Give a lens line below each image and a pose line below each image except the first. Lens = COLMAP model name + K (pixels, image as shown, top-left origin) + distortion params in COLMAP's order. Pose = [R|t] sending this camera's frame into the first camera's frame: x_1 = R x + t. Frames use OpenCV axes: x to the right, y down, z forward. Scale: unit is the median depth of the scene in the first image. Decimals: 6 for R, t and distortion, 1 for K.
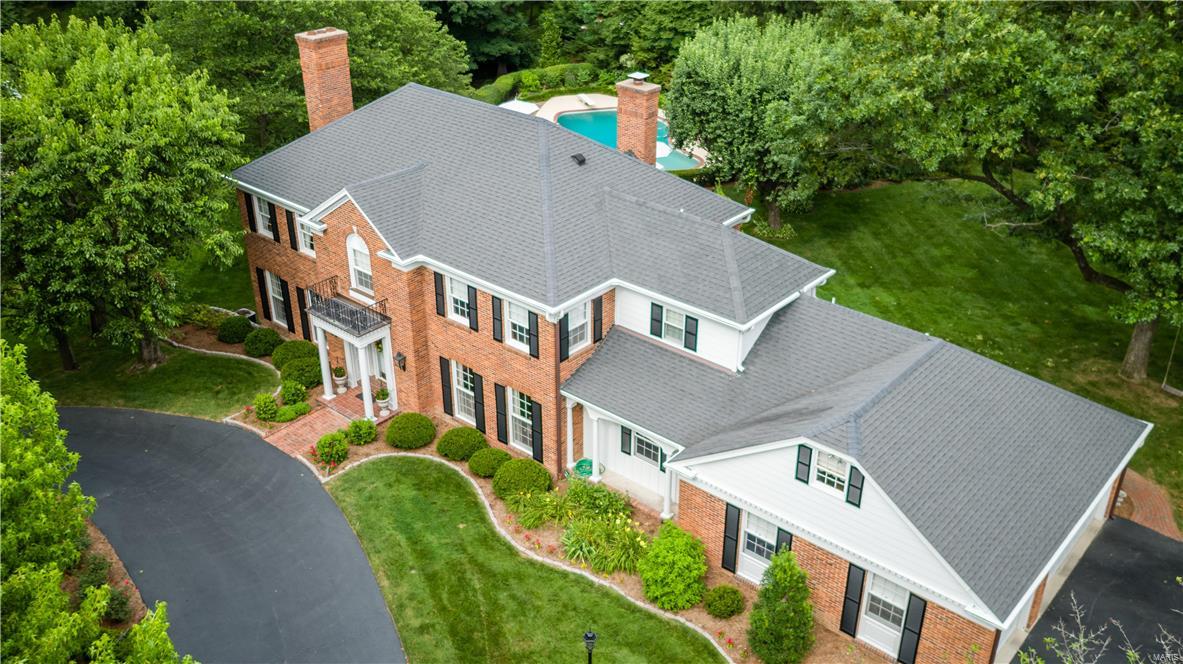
lens RADIAL K [[1047.6, 0, 597.3], [0, 1047.6, 334.0], [0, 0, 1]] dist [0.033798, -0.003891]
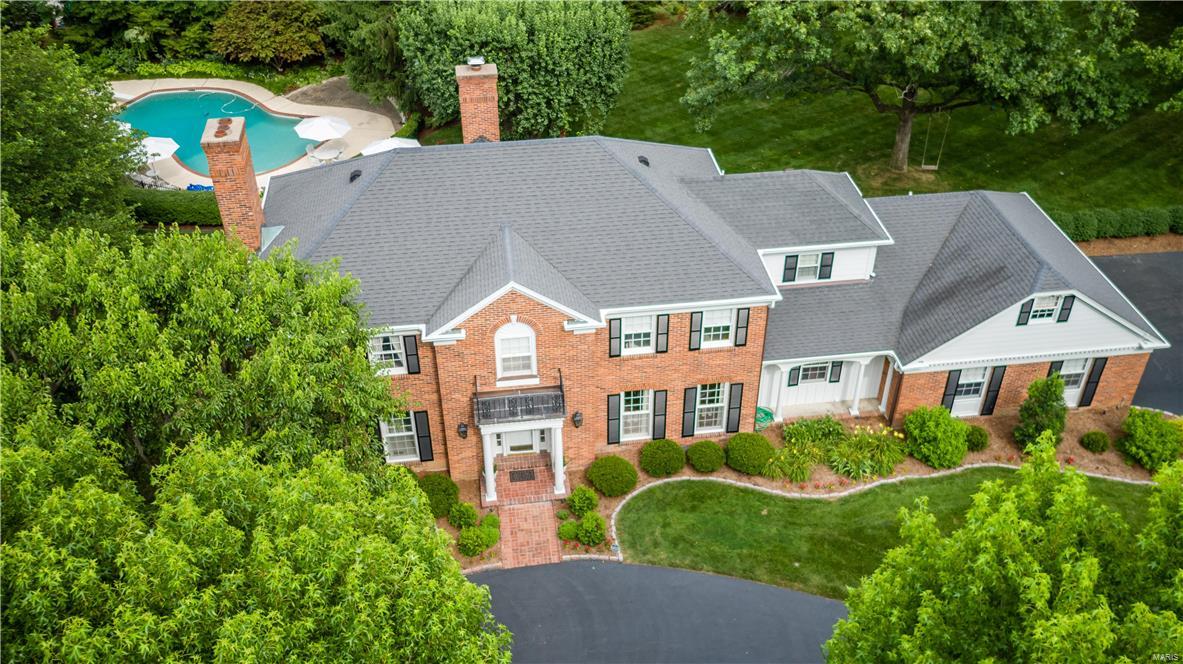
lens RADIAL K [[1050.9, 0, 596.9], [0, 1050.9, 332.1], [0, 0, 1]] dist [0.033912, -0.006329]
pose [[0.666400, -0.449740, 0.594681, -0.766371], [0.360137, 0.892539, 0.271432, -0.325507], [-0.652850, 0.033284, 0.756756, 0.260284]]
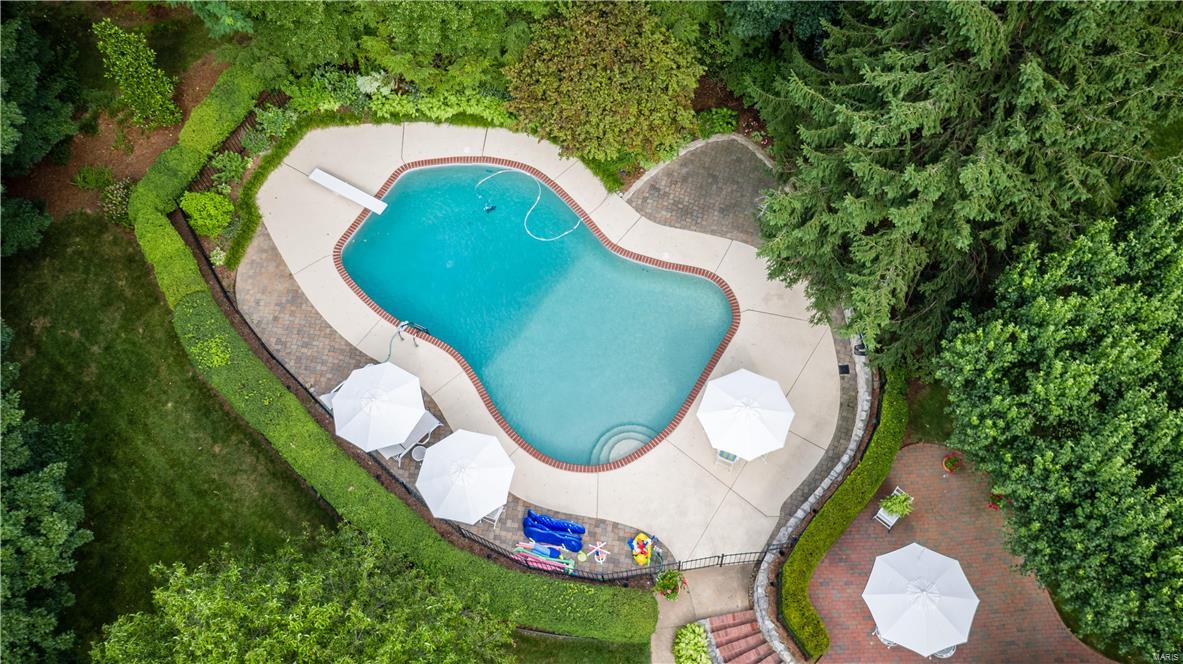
lens RADIAL K [[1050.9, 0, 596.9], [0, 1050.9, 332.1], [0, 0, 1]] dist [0.033912, -0.006329]
pose [[0.734702, -0.623611, 0.267063, -0.225565], [0.357649, 0.690578, 0.628640, -1.021098], [-0.576455, -0.366349, 0.730403, 1.203886]]
